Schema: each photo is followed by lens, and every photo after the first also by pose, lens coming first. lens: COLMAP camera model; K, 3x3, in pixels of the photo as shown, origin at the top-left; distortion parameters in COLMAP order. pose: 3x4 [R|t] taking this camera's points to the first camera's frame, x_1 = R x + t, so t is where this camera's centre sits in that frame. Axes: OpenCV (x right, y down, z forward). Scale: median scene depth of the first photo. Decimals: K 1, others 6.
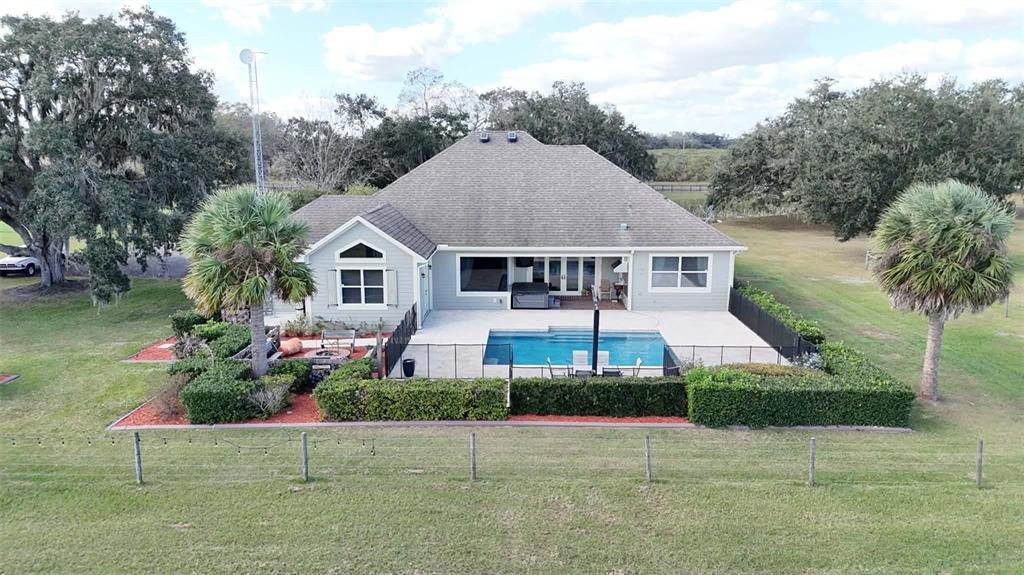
lens RADIAL K [[748.1, 0, 512.0], [0, 748.1, 287.5], [0, 0, 1]] dist [-0.001374, -0.004352]
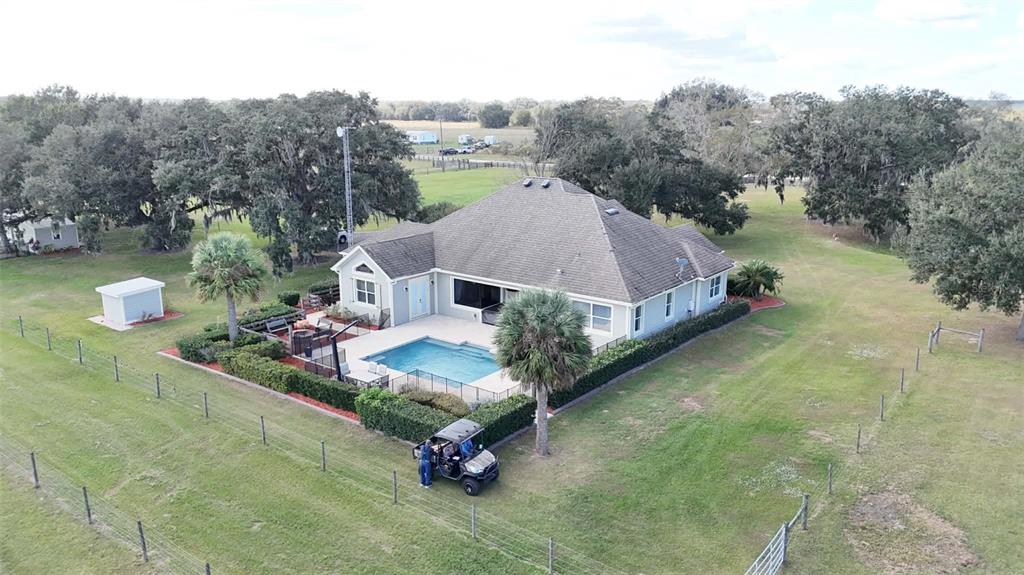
lens RADIAL K [[748.1, 0, 512.0], [0, 748.1, 287.5], [0, 0, 1]] dist [-0.001374, -0.004352]
pose [[0.804797, 0.137794, -0.577334, 0.876725], [-0.110068, 0.990456, 0.082961, -0.162888], [0.583255, -0.003220, 0.812282, -0.027888]]
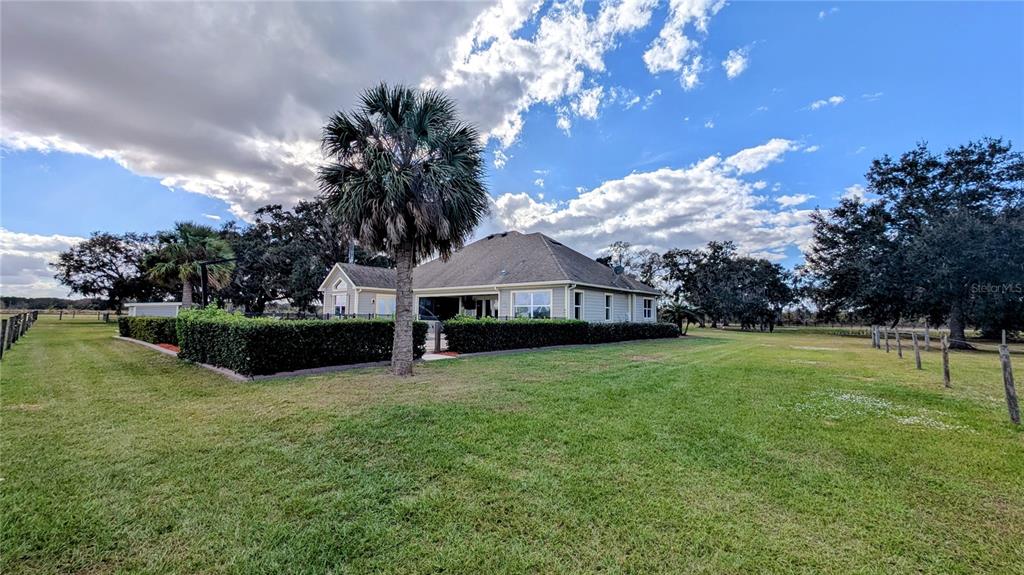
lens RADIAL K [[394.0, 0, 512.0], [0, 394.0, 287.5], [0, 0, 1]] dist [-0.000869, -0.000178]
pose [[0.788329, -0.030785, -0.614483, 0.645896], [-0.126205, 0.969418, -0.210477, 0.096024], [0.602170, 0.243476, 0.760336, 0.548109]]
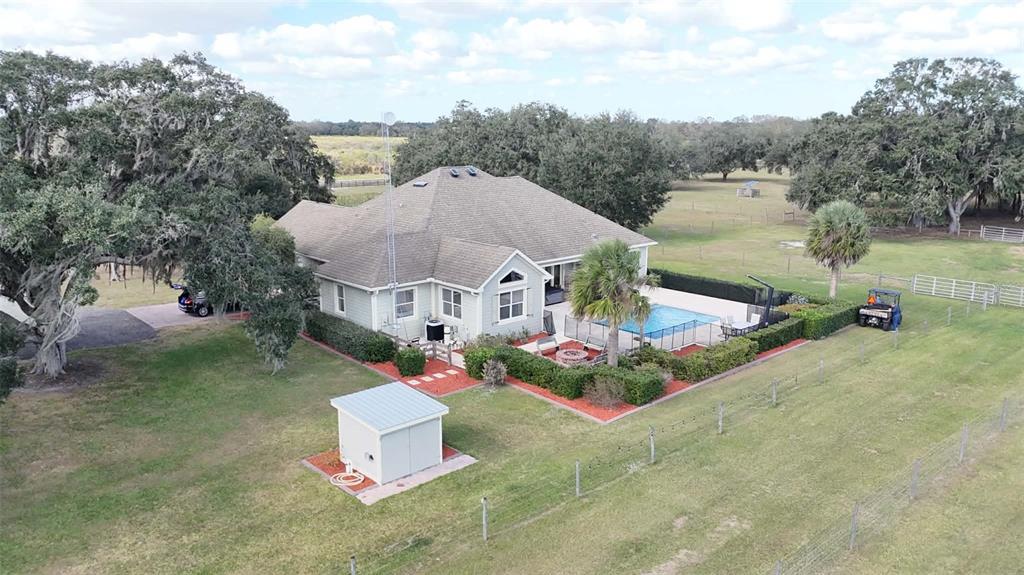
lens RADIAL K [[737.7, 0, 512.0], [0, 737.7, 287.5], [0, 0, 1]] dist [0.027188, -0.002381]
pose [[0.723122, -0.133298, 0.677736, -1.041591], [0.119043, 0.990571, 0.067812, -0.114022], [-0.680385, 0.031644, 0.732172, 0.081869]]
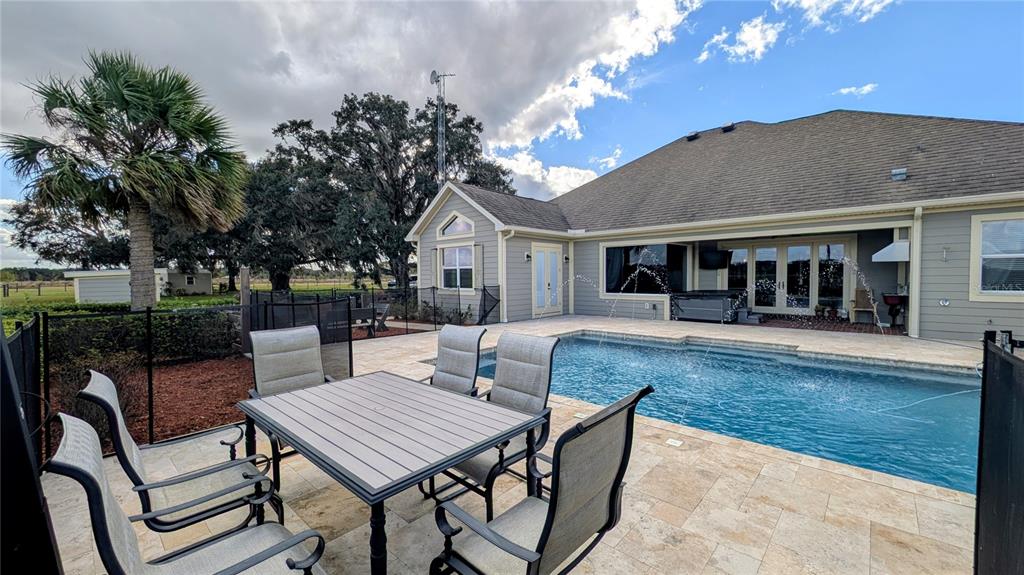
lens RADIAL K [[401.6, 0, 512.0], [0, 401.6, 287.5], [0, 0, 1]] dist [0.019256, -0.000008]
pose [[0.755649, 0.014841, -0.654808, 0.148424], [-0.111553, 0.988053, -0.106339, 0.062894], [0.645407, 0.153401, 0.748277, 0.696664]]
